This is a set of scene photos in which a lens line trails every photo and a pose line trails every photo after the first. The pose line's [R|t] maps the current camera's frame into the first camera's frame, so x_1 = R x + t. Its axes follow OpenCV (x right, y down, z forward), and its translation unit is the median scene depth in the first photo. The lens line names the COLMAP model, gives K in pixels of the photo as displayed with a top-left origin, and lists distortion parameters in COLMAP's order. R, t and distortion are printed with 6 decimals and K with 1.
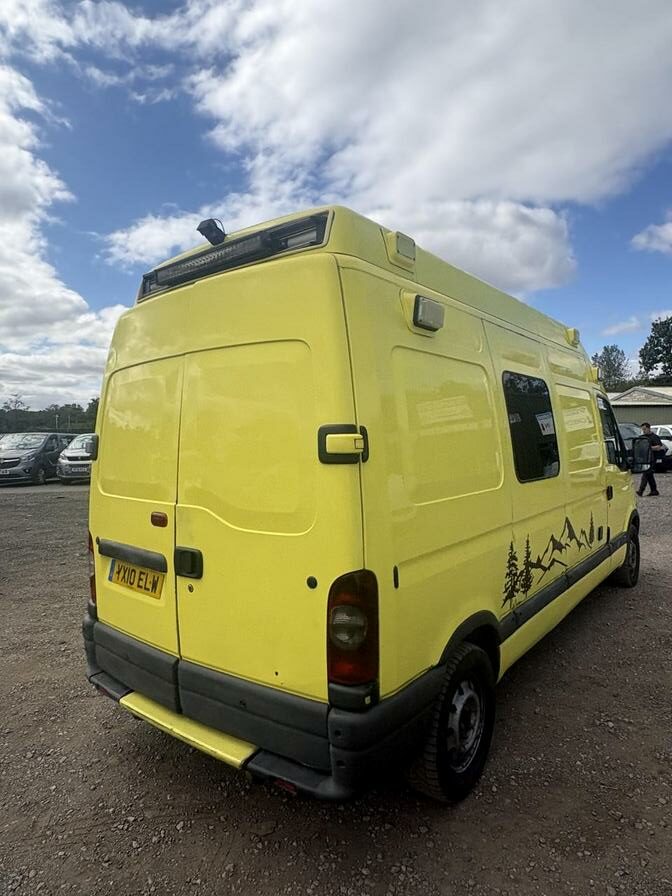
lens RADIAL K [[543.9, 0, 339.1], [0, 543.9, 442.2], [0, 0, 1]] dist [-0.002812, 0.000219]
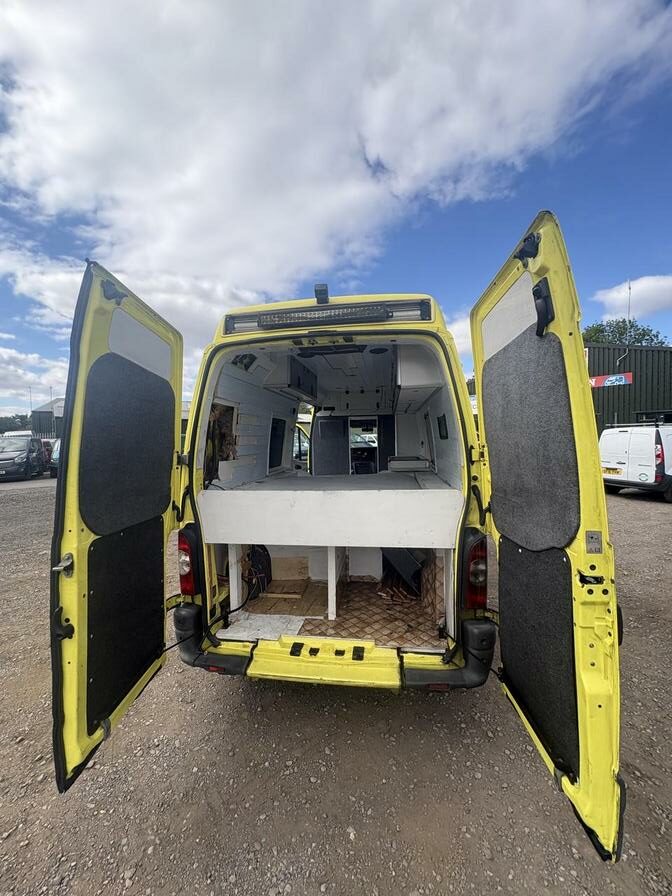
lens RADIAL K [[357.7, 0, 336.7], [0, 357.7, 449.3], [0, 0, 1]] dist [0.000424, 0.000420]
pose [[0.871902, -0.011428, 0.489546, -0.557417], [0.008904, 0.999932, 0.007484, -0.015412], [-0.489599, -0.002167, 0.871945, 0.202217]]
